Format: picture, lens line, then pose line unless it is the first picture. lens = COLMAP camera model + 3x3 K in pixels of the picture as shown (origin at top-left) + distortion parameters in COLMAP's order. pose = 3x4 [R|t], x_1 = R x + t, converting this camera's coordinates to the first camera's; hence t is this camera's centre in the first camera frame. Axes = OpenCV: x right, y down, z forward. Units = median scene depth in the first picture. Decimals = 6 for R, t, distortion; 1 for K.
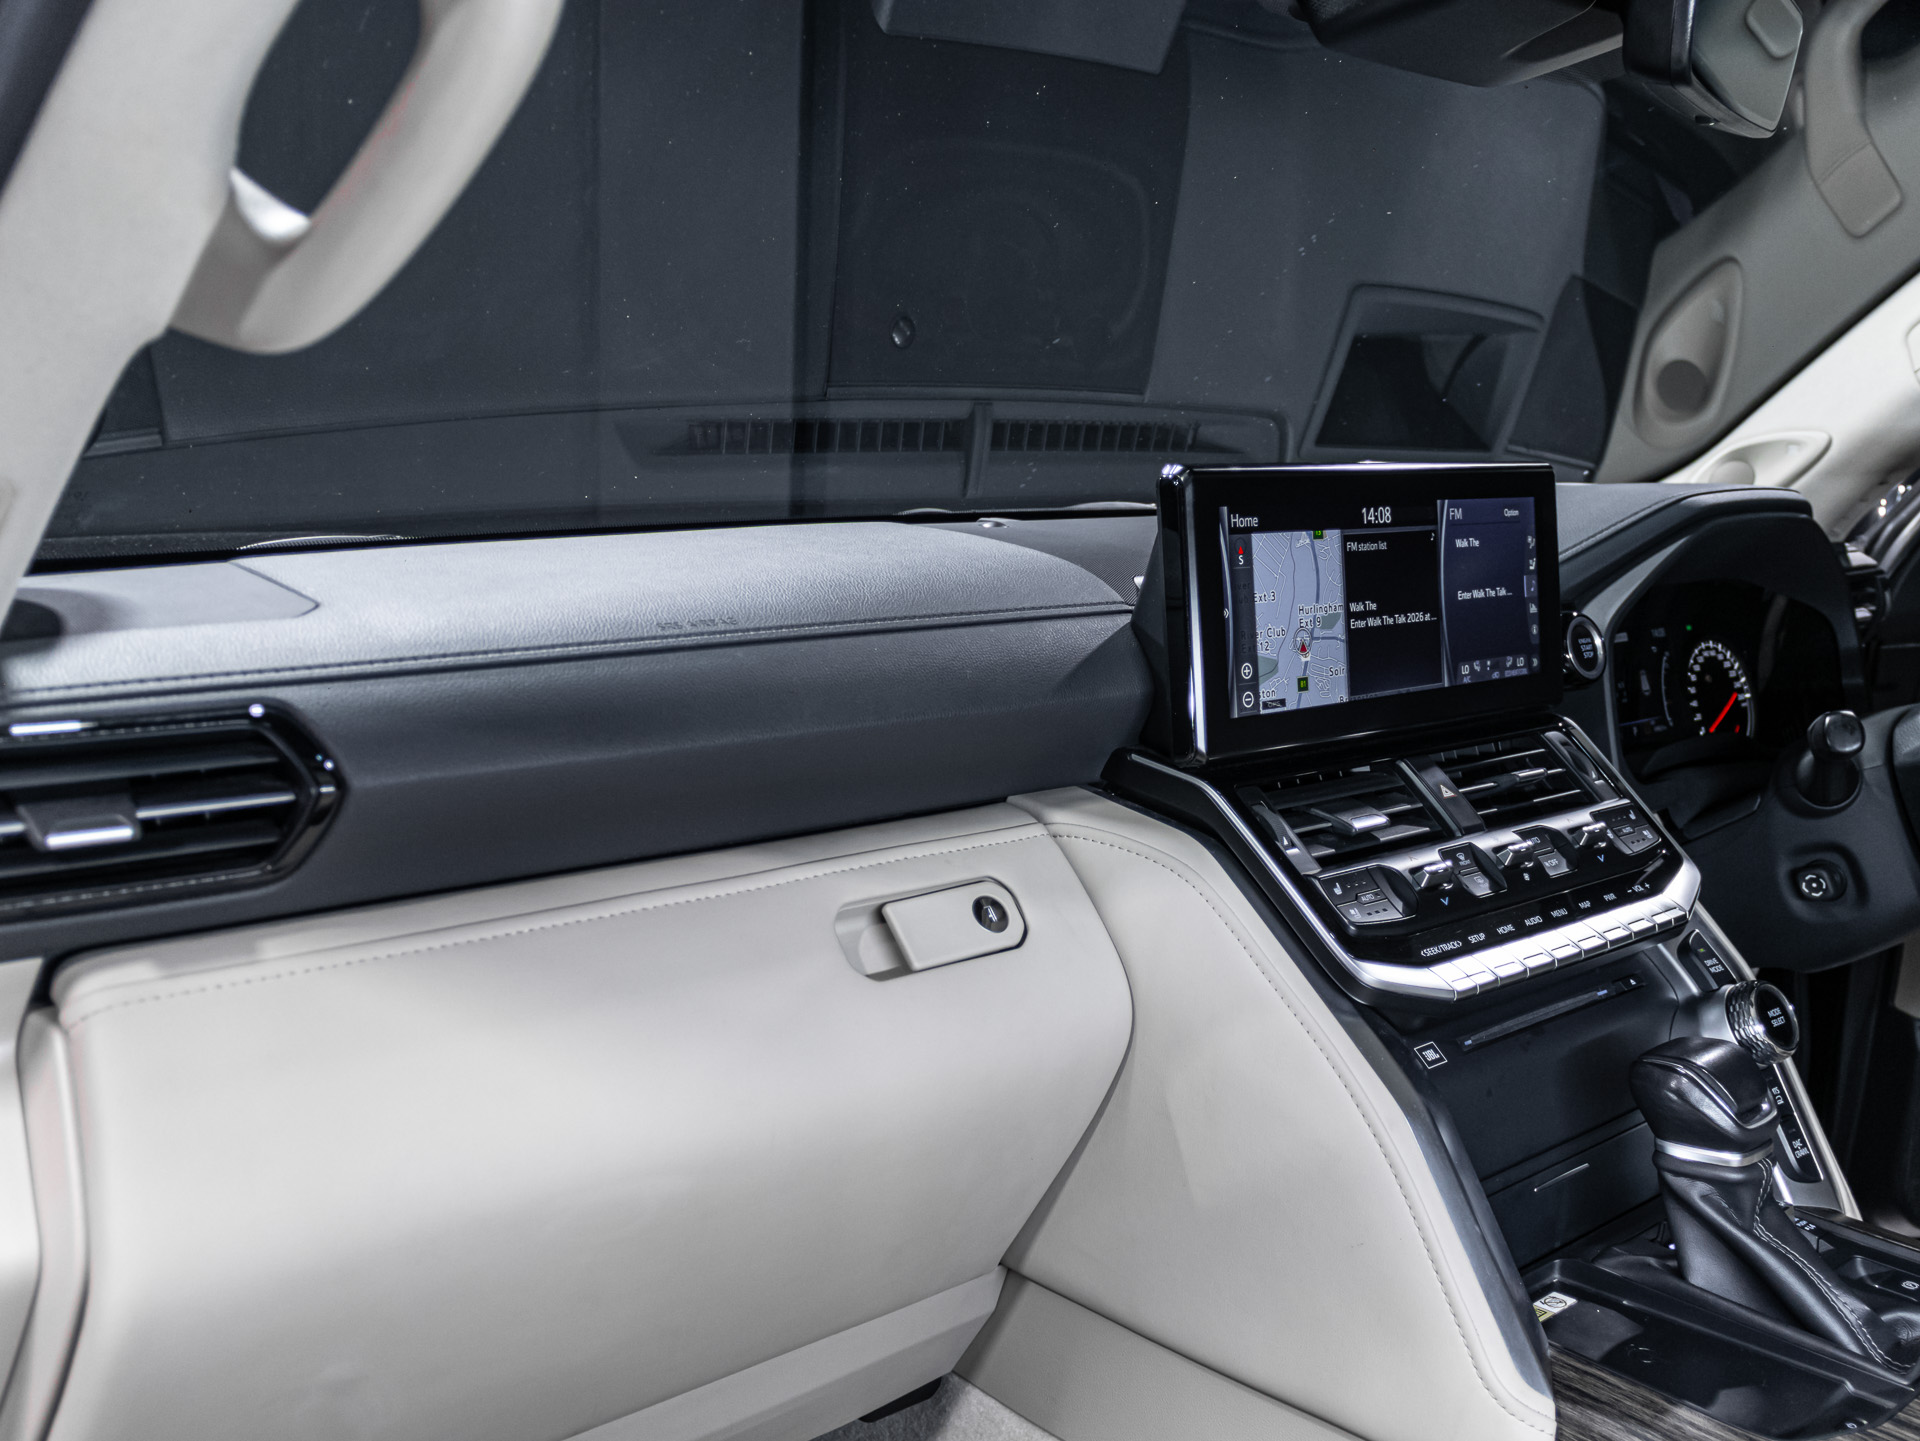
lens RADIAL K [[1703.2, 0, 960.0], [0, 1703.2, 738.8], [0, 0, 1]] dist [-0.003613, -0.019277]
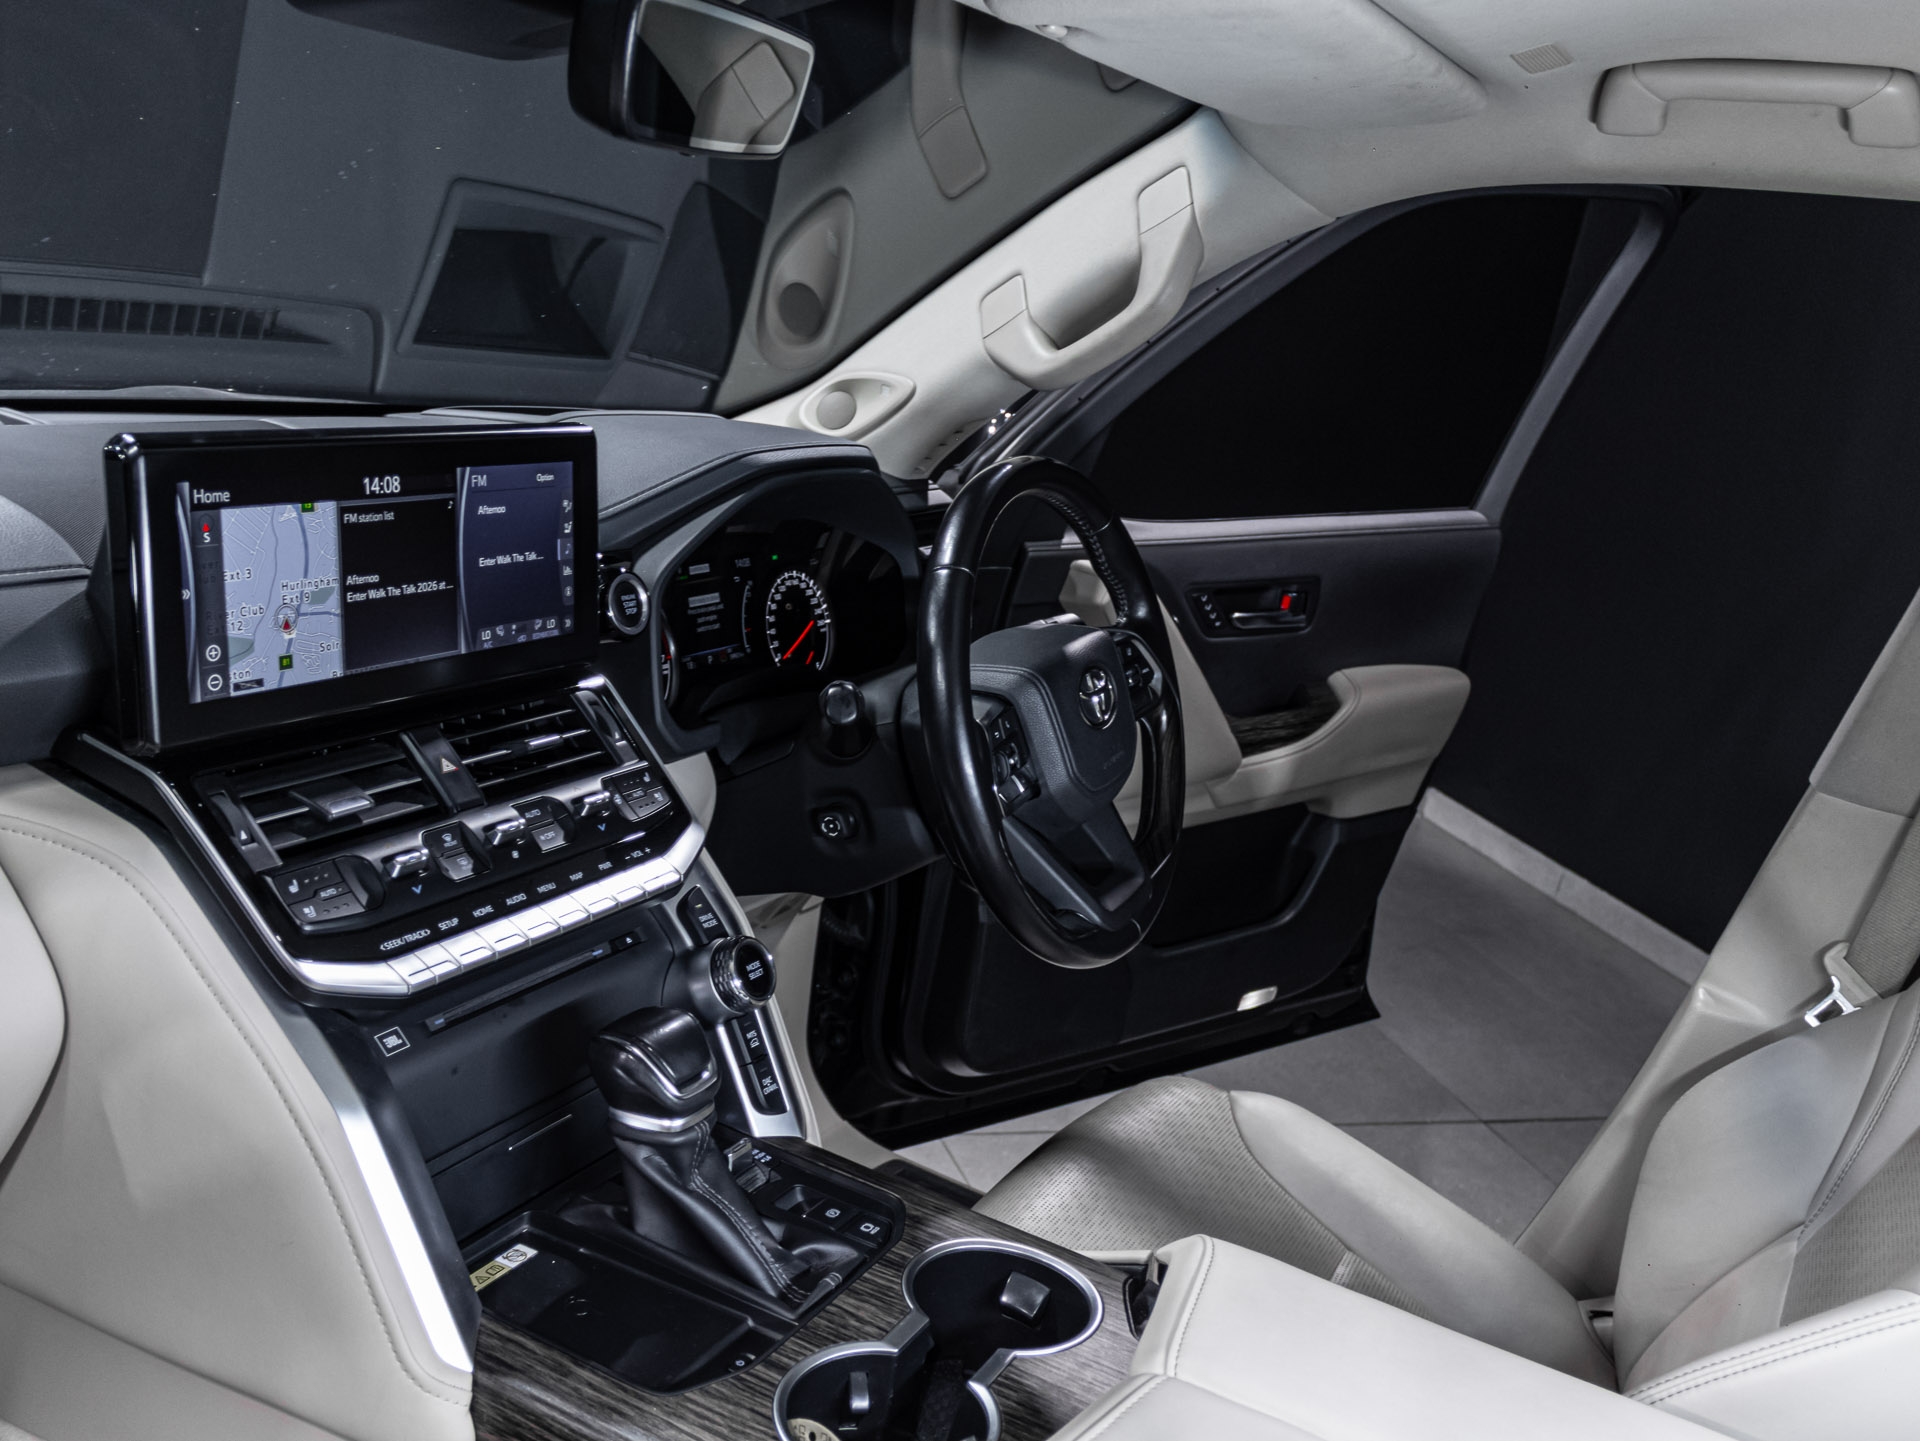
lens RADIAL K [[1721.5, 0, 960.0], [0, 1721.5, 720.5], [0, 0, 1]] dist [-0.006487, -0.002276]
pose [[0.915821, 0.020617, 0.401056, 0.156270], [-0.069327, 0.991804, 0.107325, -0.126701], [-0.395556, -0.126094, 0.909745, -0.042354]]
